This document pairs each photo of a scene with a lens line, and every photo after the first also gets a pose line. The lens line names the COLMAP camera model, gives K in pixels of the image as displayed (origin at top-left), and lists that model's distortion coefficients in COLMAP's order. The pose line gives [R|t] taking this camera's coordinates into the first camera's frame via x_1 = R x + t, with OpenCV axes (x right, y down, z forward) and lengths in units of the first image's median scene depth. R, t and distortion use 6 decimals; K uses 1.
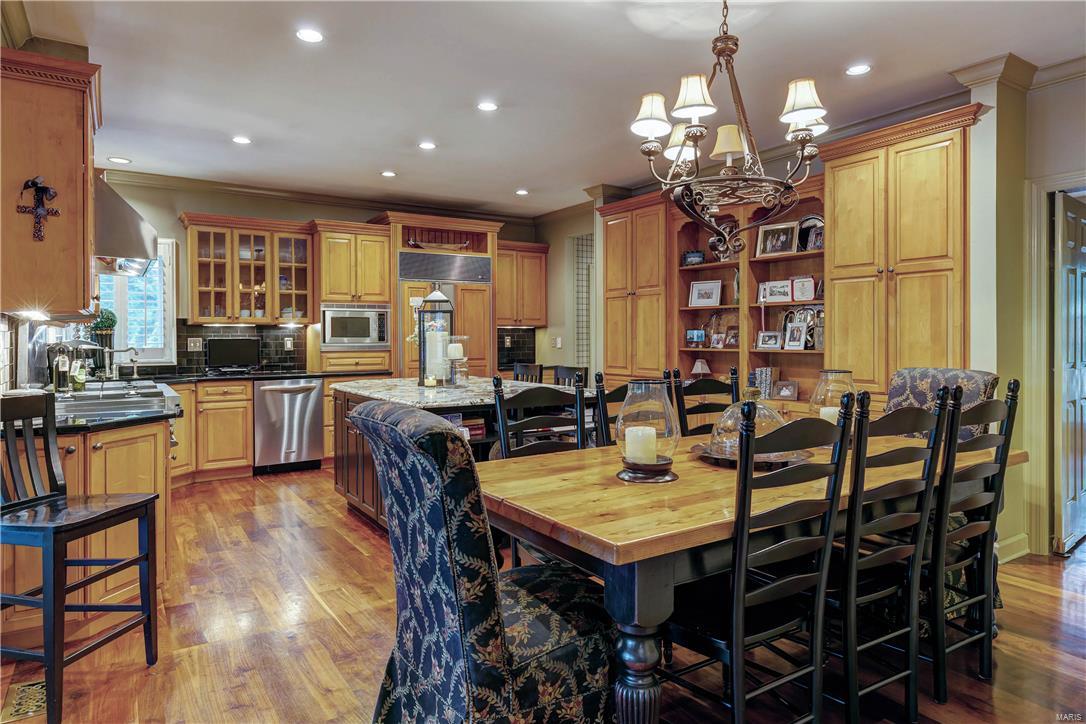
lens RADIAL K [[656.2, 0, 528.4], [0, 656.2, 336.4], [0, 0, 1]] dist [0.005724, 0.000899]
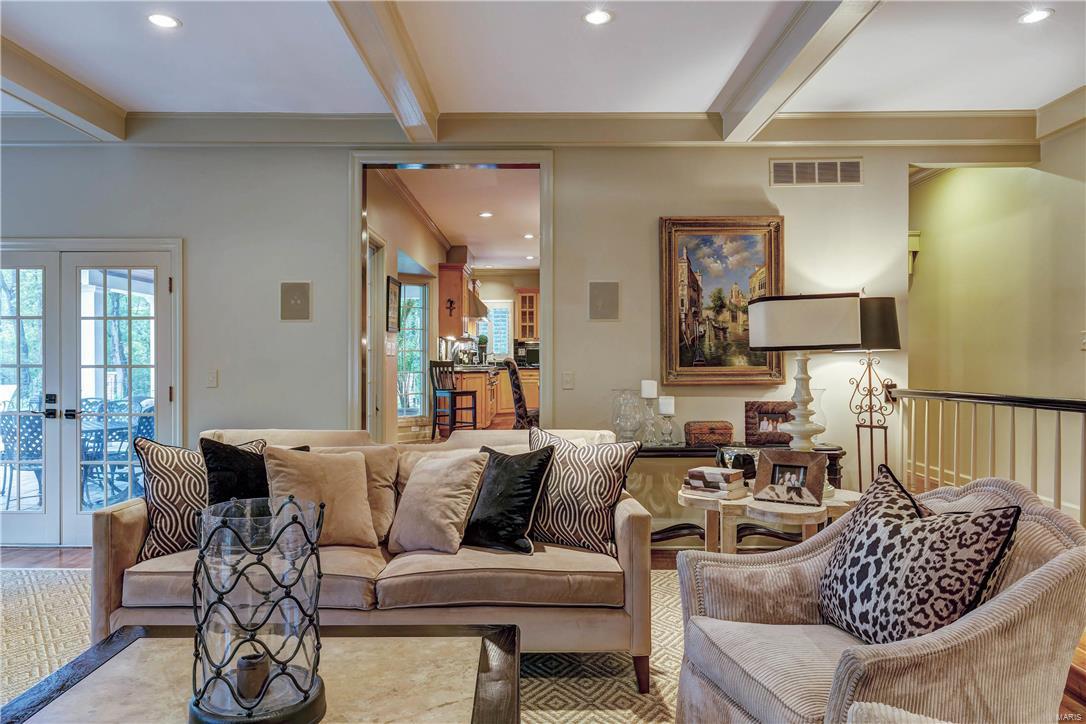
lens RADIAL K [[734.6, 0, 544.3], [0, 734.6, 363.0], [0, 0, 1]] dist [-0.005485, -0.005912]
pose [[0.847997, 0.006876, -0.529956, 0.754767], [-0.002952, 0.999962, 0.008251, 0.027996], [0.529993, -0.005432, 0.847985, -0.882751]]
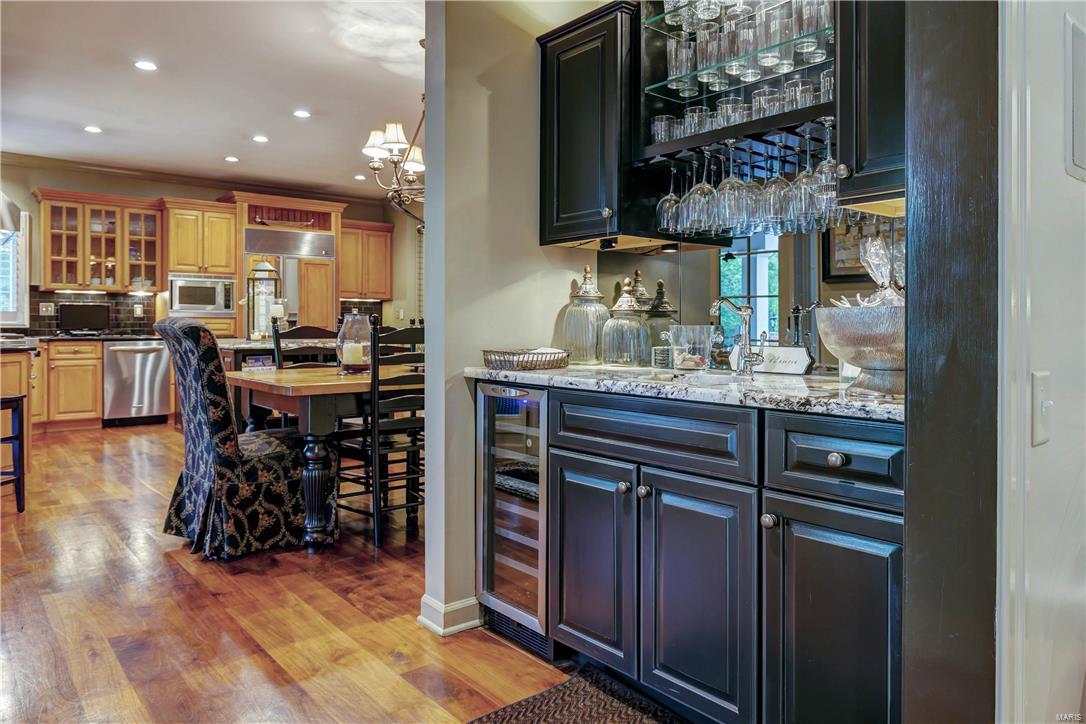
lens RADIAL K [[734.6, 0, 537.3], [0, 734.6, 325.1], [0, 0, 1]] dist [-0.005485, -0.005912]
pose [[0.991670, 0.007284, 0.128602, 0.144714], [-0.007169, 0.999973, -0.001356, 0.035051], [-0.128608, 0.000422, 0.991695, -0.311700]]
